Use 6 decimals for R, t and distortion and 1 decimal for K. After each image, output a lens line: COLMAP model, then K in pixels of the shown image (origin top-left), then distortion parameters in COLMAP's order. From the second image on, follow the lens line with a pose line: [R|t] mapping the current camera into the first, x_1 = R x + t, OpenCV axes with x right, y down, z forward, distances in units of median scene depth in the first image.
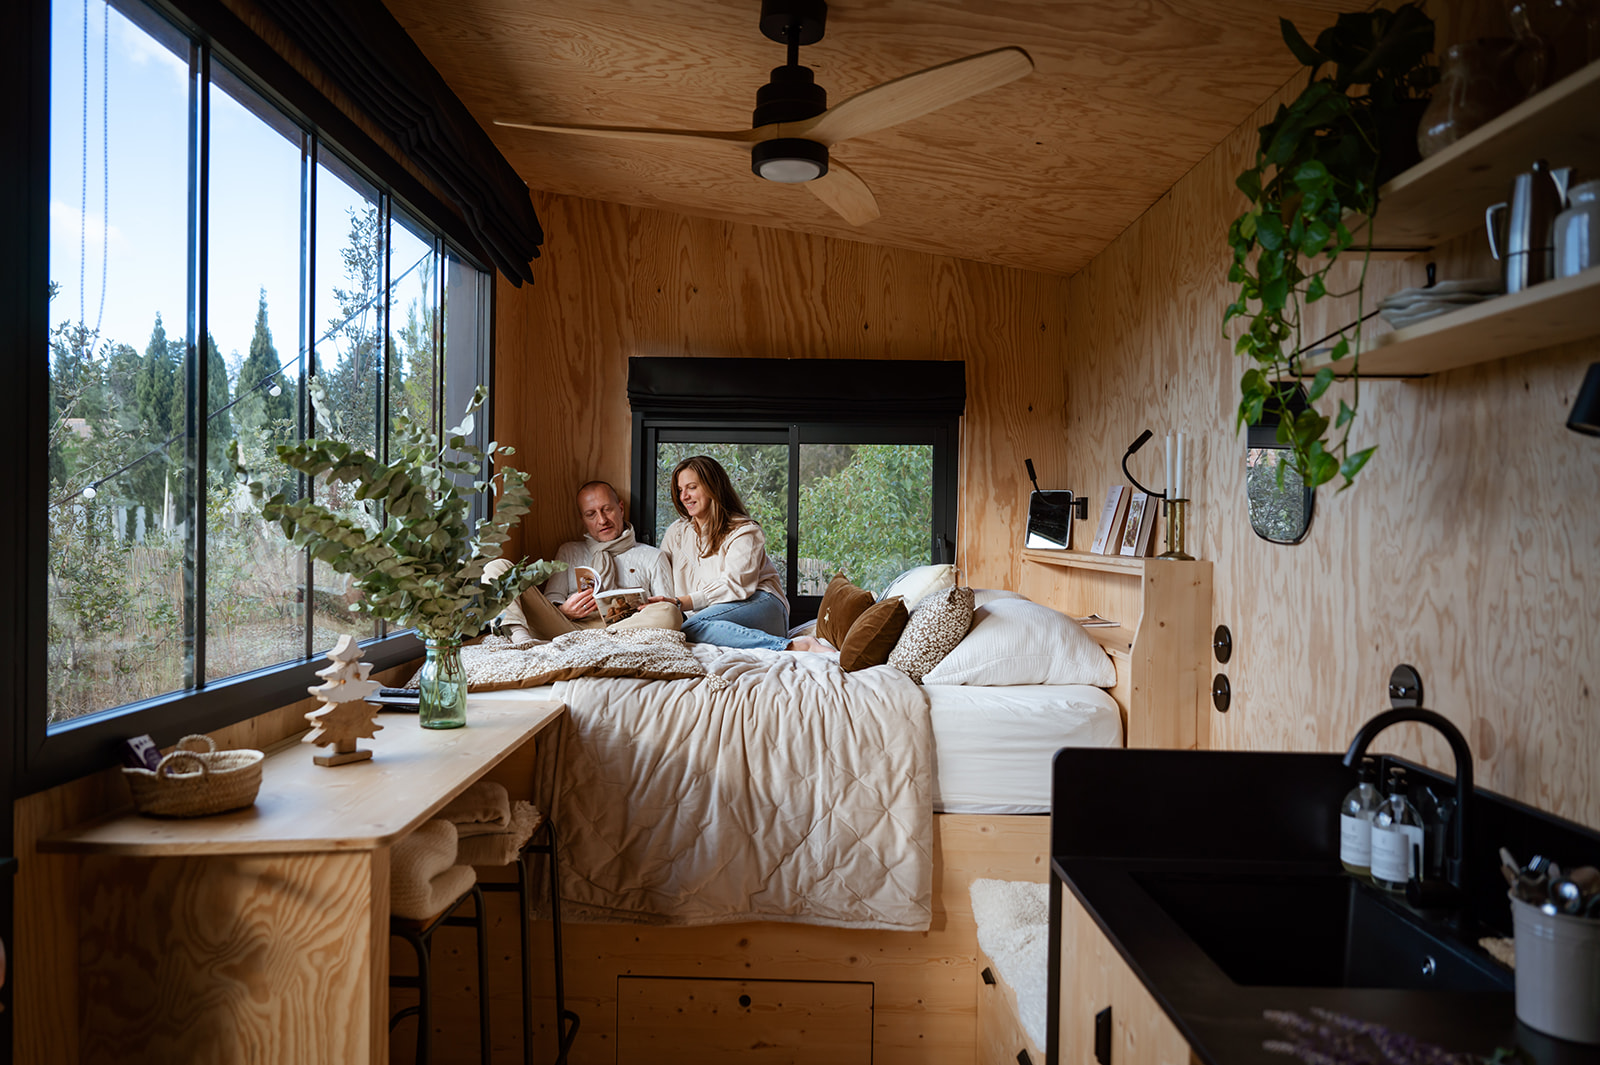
lens RADIAL K [[1173.2, 0, 767.7], [0, 1173.2, 531.6], [0, 0, 1]] dist [-0.002821, 0.002892]
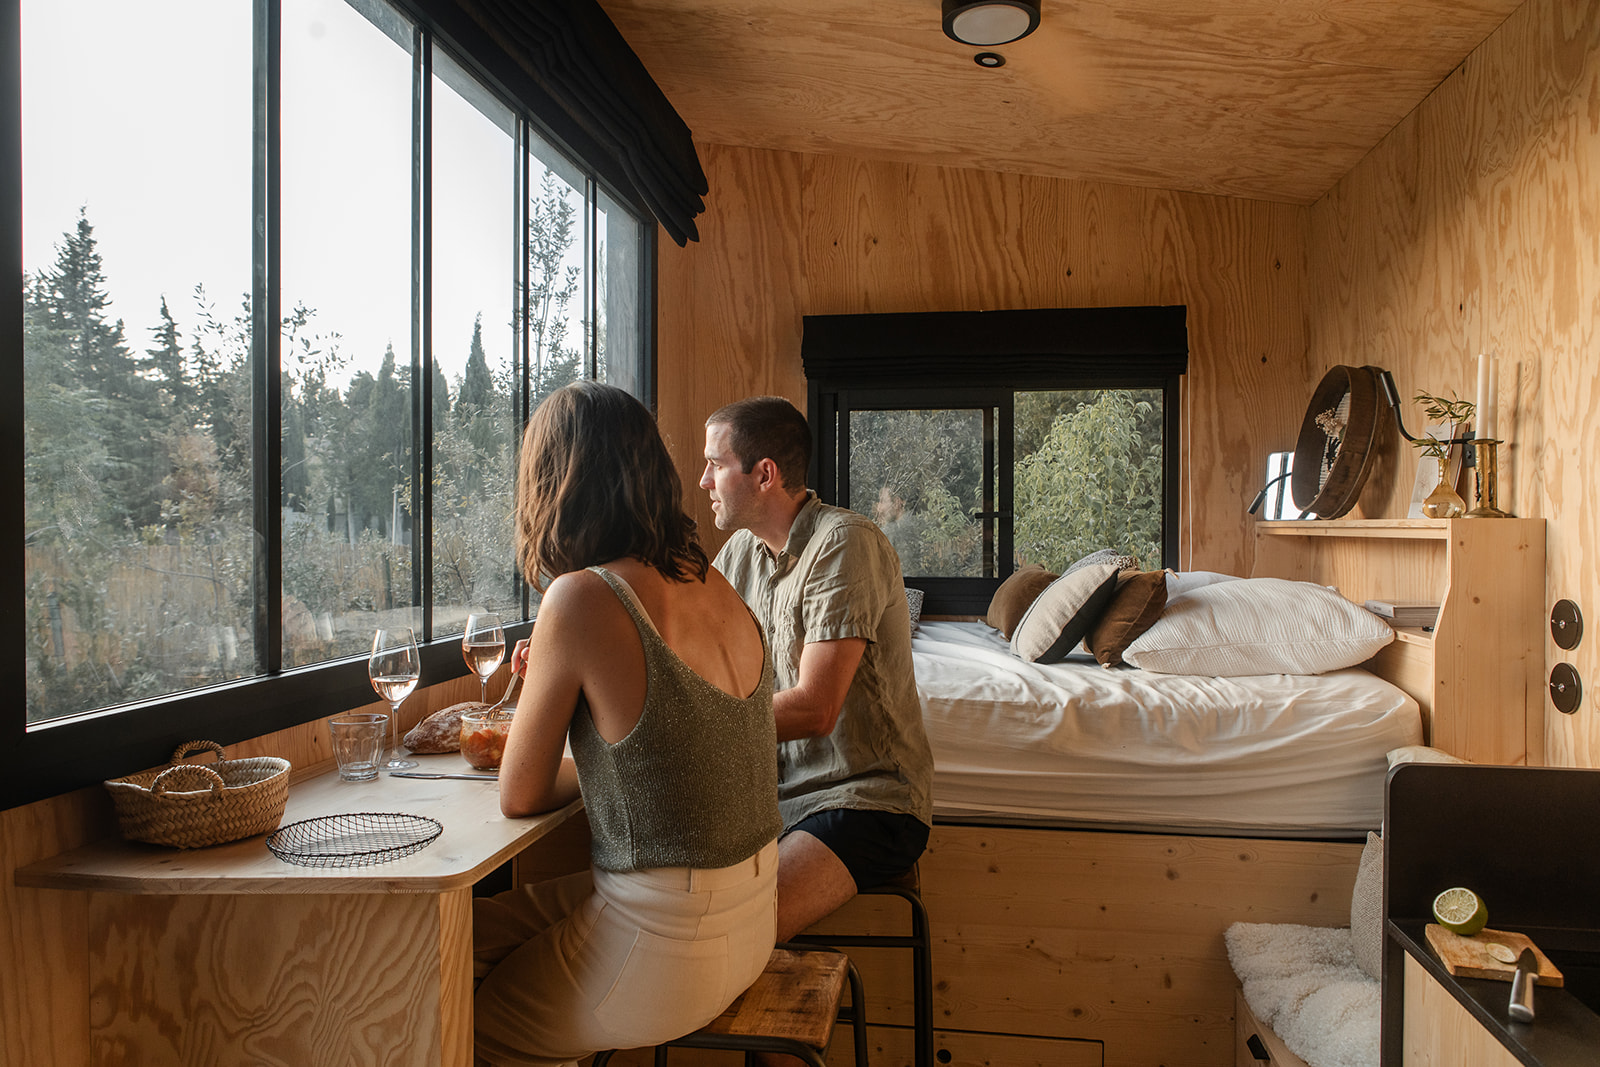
lens RADIAL K [[1114.3, 0, 800.0], [0, 1114.3, 533.5], [0, 0, 1]] dist [-0.007349, -0.001318]
pose [[0.990996, -0.012678, -0.133286, -0.008764], [0.012535, 0.999920, -0.001912, 0.024269], [0.133300, 0.000224, 0.991076, 0.163722]]
